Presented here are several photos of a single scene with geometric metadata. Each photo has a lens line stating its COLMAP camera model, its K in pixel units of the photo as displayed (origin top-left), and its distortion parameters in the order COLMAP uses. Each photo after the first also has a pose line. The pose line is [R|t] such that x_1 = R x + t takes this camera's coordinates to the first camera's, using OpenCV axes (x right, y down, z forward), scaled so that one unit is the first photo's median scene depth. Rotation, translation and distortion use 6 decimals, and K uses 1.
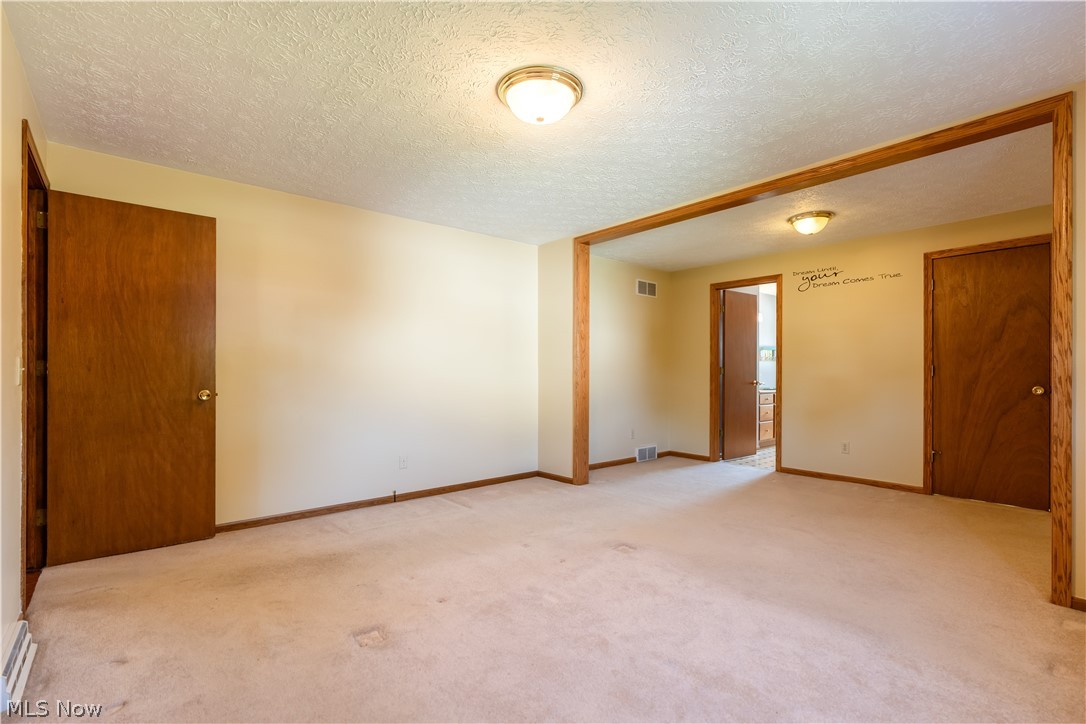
lens RADIAL K [[494.1, 0, 544.2], [0, 494.1, 366.5], [0, 0, 1]] dist [-0.001964, -0.000200]
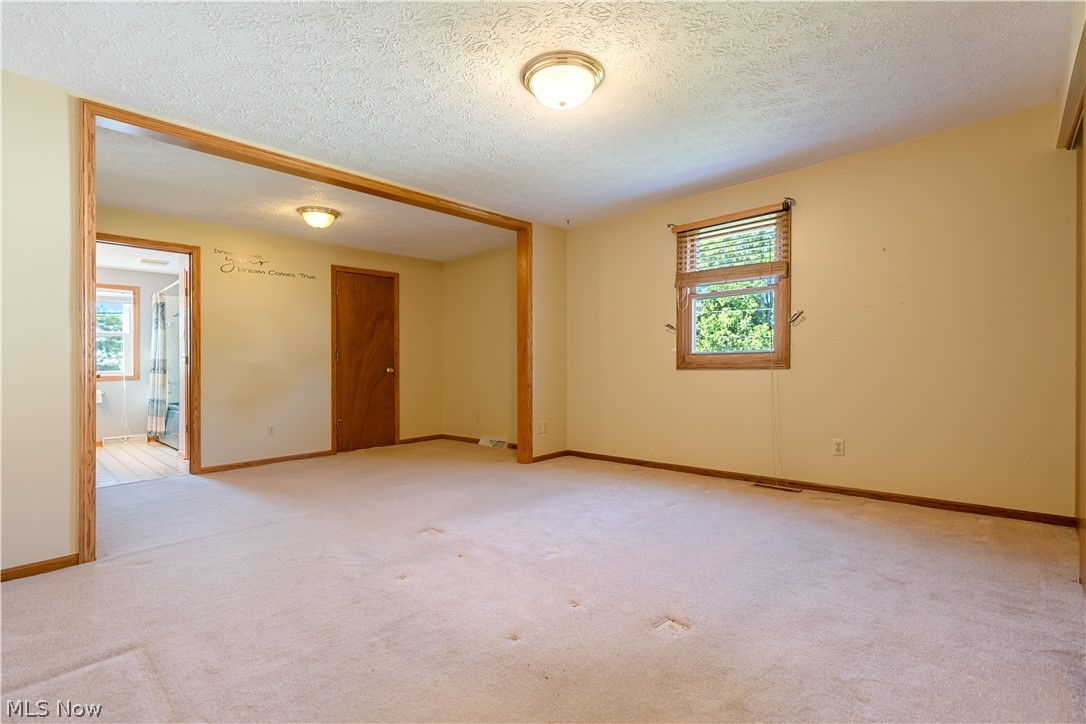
lens RADIAL K [[494.1, 0, 544.2], [0, 494.1, 366.5], [0, 0, 1]] dist [-0.001964, -0.000200]
pose [[-0.101151, -0.001597, 0.994870, -0.577902], [0.007120, 0.999972, 0.002329, 0.034075], [-0.994846, 0.007319, -0.101136, 0.625070]]
